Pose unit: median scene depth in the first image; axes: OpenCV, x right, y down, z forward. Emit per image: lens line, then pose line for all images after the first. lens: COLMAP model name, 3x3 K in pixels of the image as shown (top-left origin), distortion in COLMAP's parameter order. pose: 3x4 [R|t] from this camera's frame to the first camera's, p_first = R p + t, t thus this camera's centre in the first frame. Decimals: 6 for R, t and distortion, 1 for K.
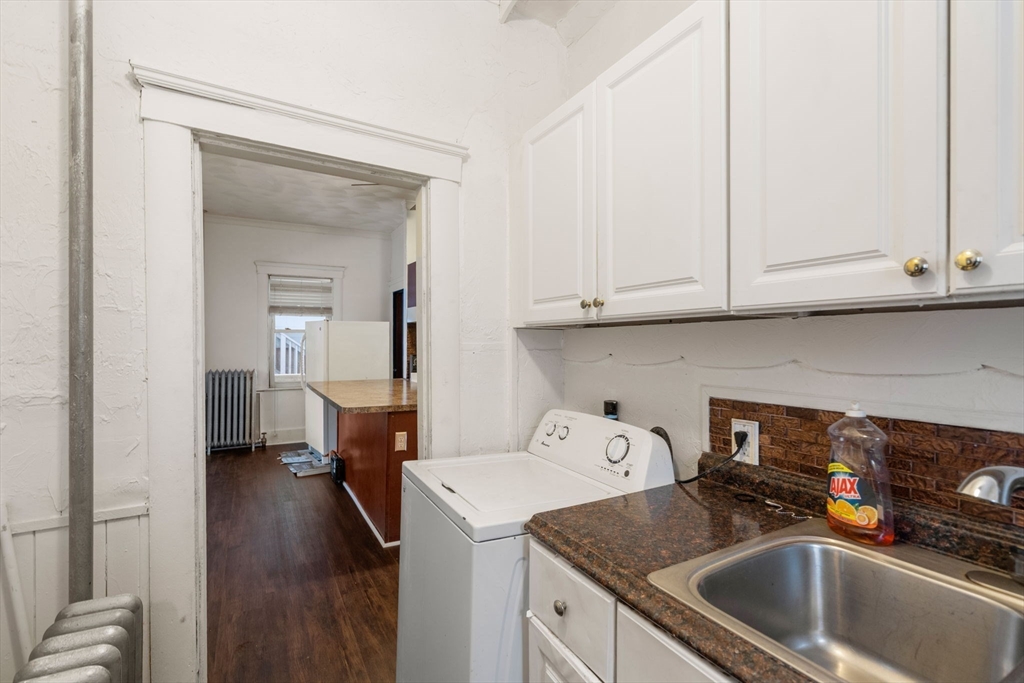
lens RADIAL K [[471.5, 0, 502.8], [0, 471.5, 338.8], [0, 0, 1]] dist [0.002615, 0.000661]
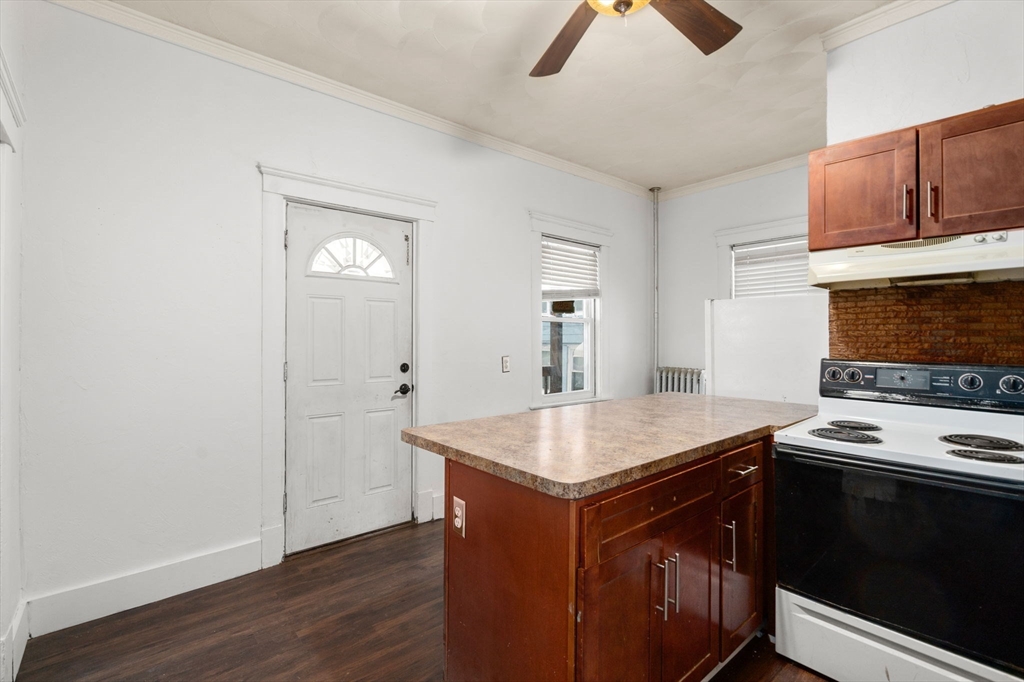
lens RADIAL K [[471.5, 0, 507.0], [0, 471.5, 335.8], [0, 0, 1]] dist [0.002615, 0.000661]
pose [[0.213278, -0.005080, -0.976978, 0.172359], [0.002076, 0.999987, -0.004746, 0.012212], [0.976989, -0.001016, 0.213285, 0.533132]]
